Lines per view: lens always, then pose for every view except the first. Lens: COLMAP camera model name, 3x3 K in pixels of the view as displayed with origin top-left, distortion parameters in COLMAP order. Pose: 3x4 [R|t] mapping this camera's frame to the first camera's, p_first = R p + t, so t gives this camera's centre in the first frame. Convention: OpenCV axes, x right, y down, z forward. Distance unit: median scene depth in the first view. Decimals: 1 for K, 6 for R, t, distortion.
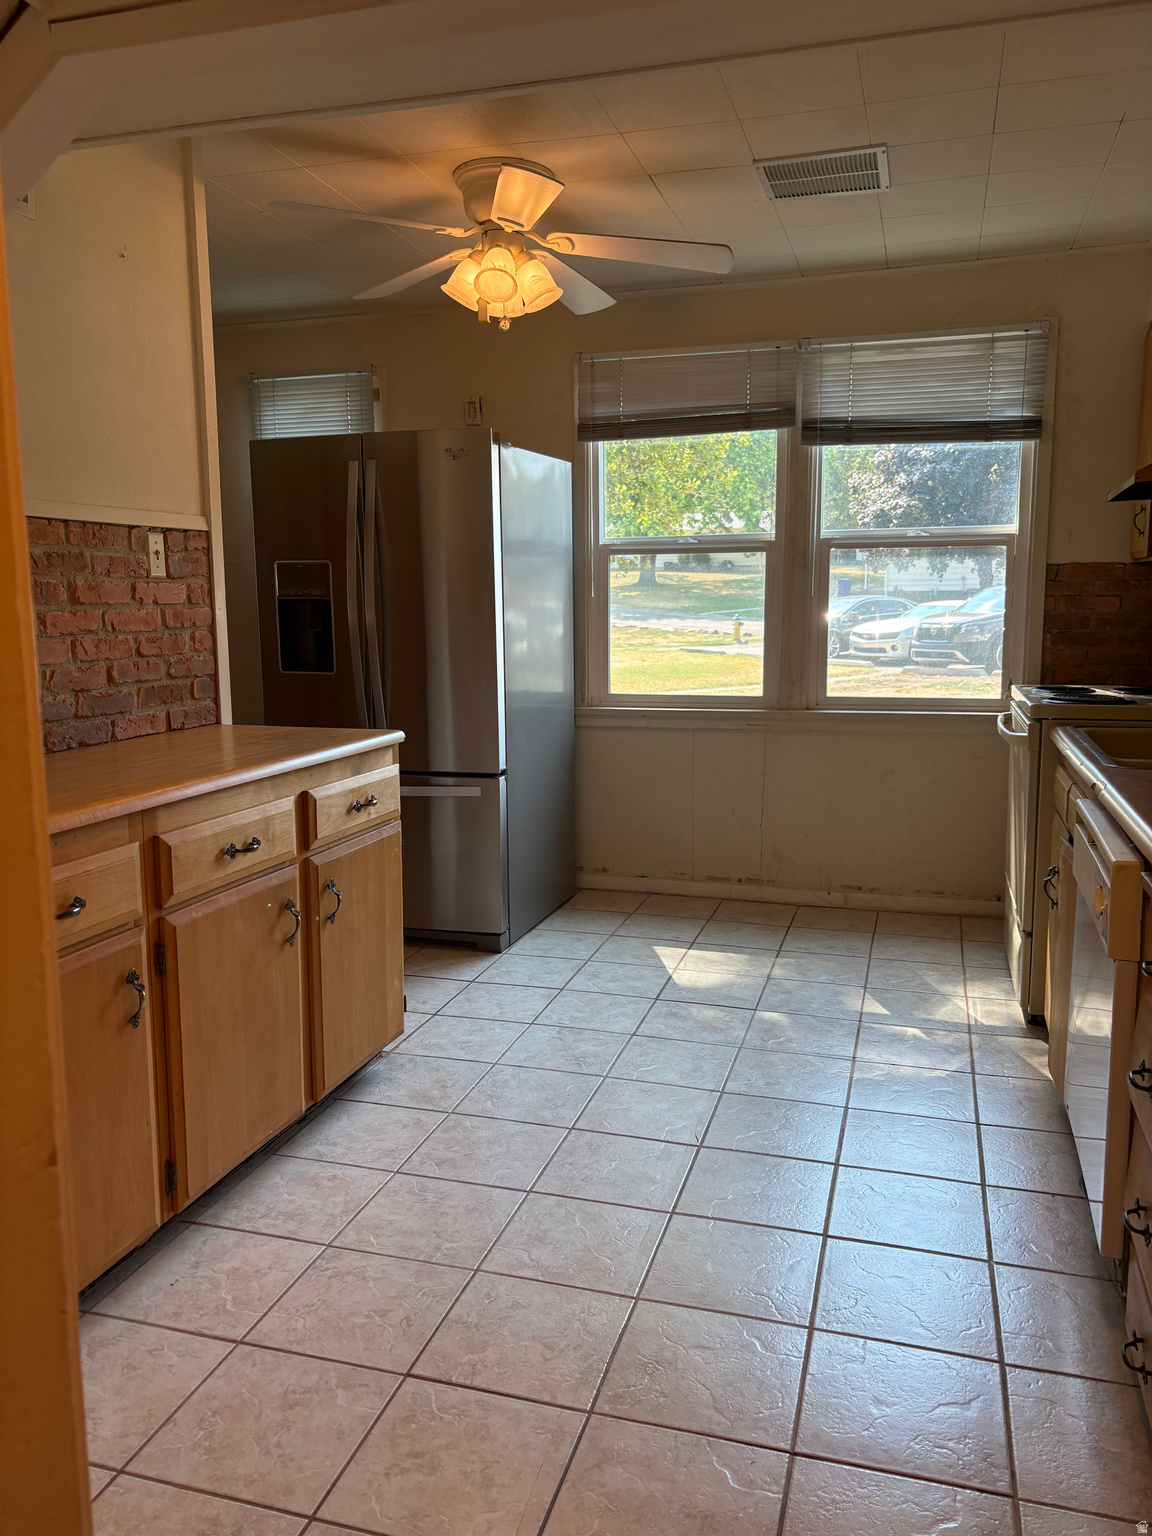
lens RADIAL K [[1165.2, 0, 569.3], [0, 1165.2, 766.0], [0, 0, 1]] dist [-0.002501, 0.061882]
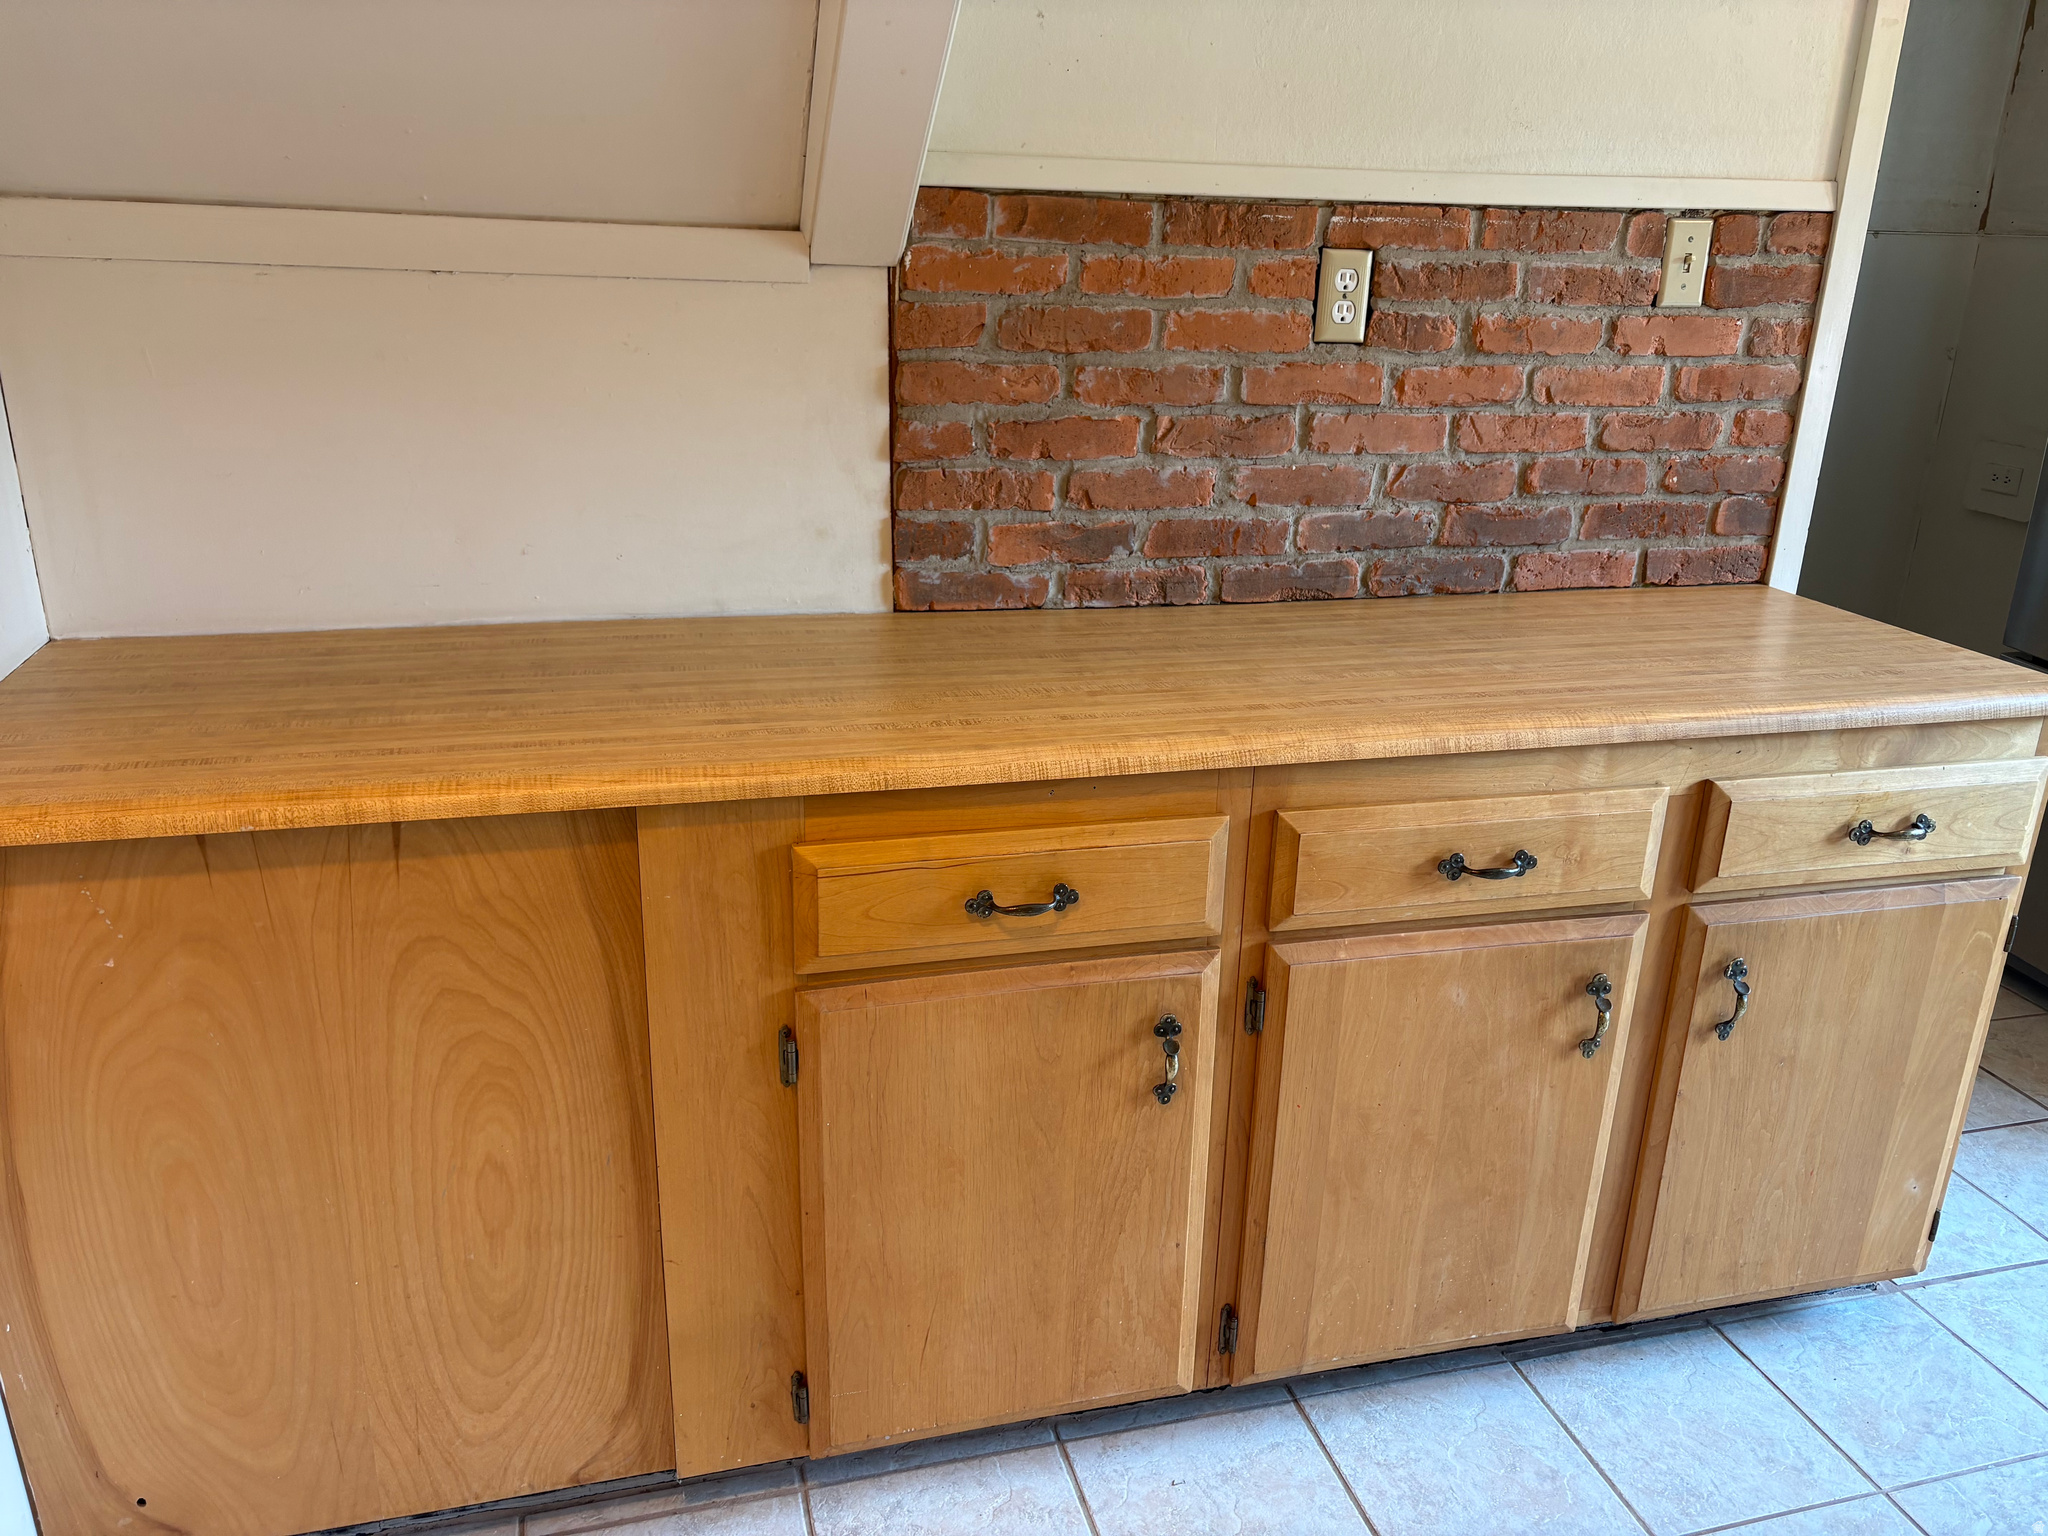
lens RADIAL K [[1573.7, 0, 1024.0], [0, 1573.7, 768.0], [0, 0, 1]] dist [0.002160, -0.001515]
pose [[0.532670, 0.298119, -0.792078, 0.140103], [-0.149012, 0.954321, 0.258973, -0.108038], [0.833102, -0.019918, 0.552761, 0.360074]]
